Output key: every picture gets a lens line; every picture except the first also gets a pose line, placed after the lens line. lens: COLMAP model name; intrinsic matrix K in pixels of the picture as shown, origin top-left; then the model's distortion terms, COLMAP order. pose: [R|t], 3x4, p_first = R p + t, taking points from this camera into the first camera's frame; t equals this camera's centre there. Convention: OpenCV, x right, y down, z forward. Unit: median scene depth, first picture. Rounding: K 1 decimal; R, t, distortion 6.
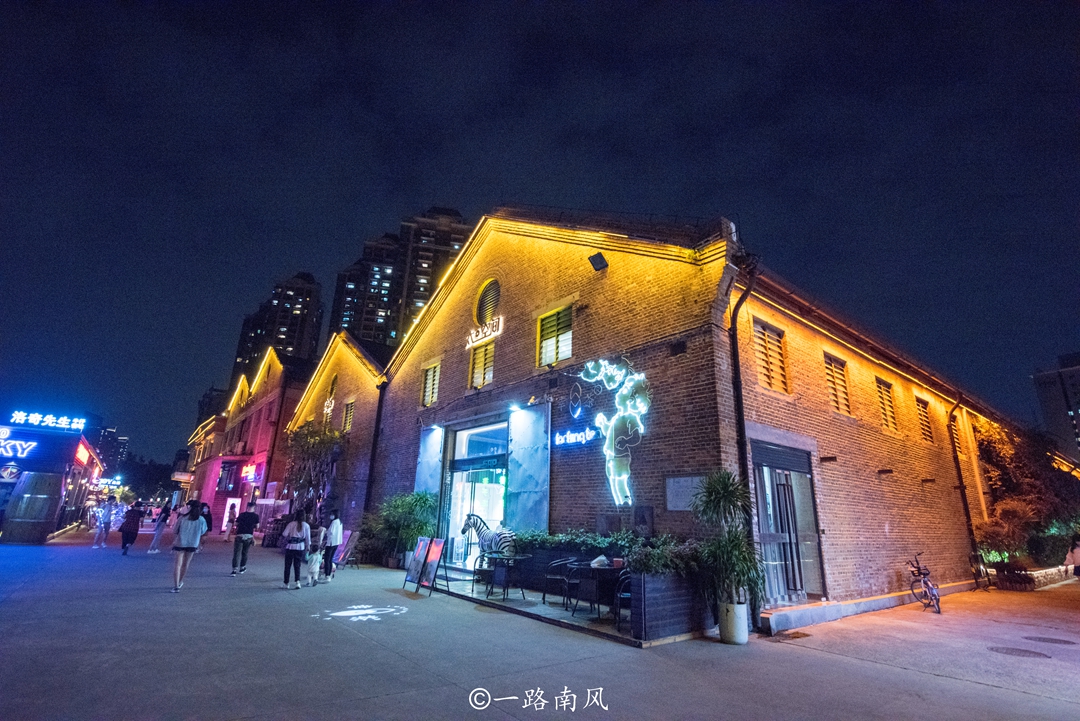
lens RADIAL K [[510.6, 0, 540.0], [0, 510.6, 360.5], [0, 0, 1]] dist [0.000242, -0.000079]
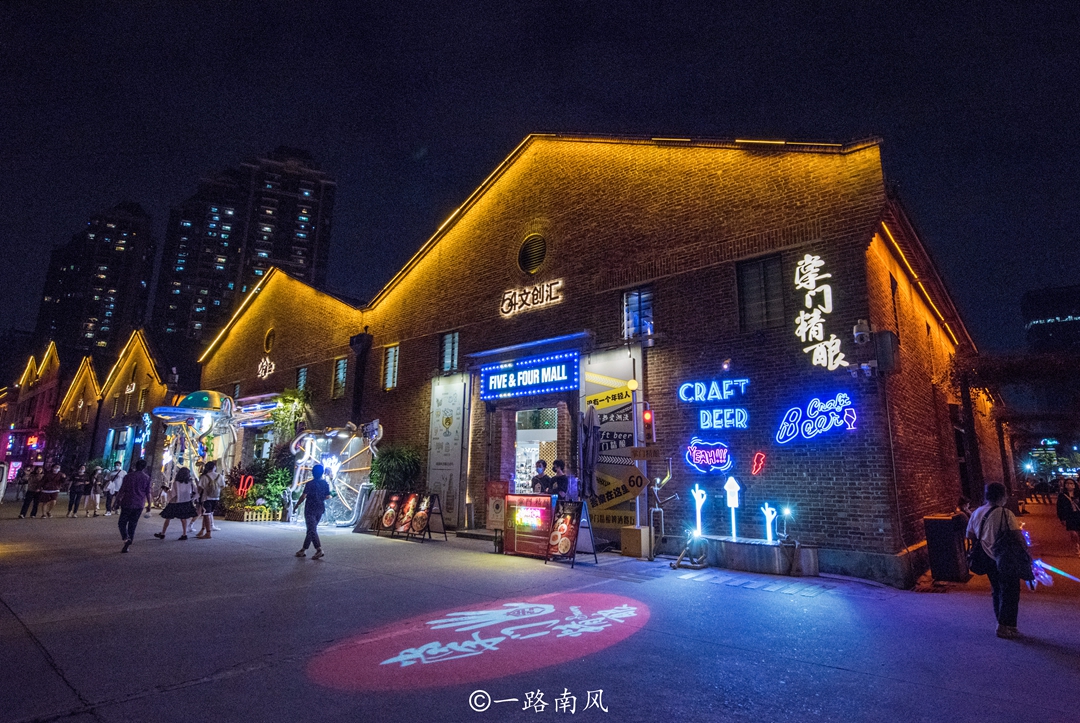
lens RADIAL K [[568.0, 0, 569.5], [0, 568.0, 353.0], [0, 0, 1]] dist [-0.003068, -0.001438]
pose [[0.979000, 0.018471, 0.203024, 0.103142], [-0.037455, 0.995231, 0.090064, -0.041116], [-0.200392, -0.095777, 0.975023, -0.144960]]
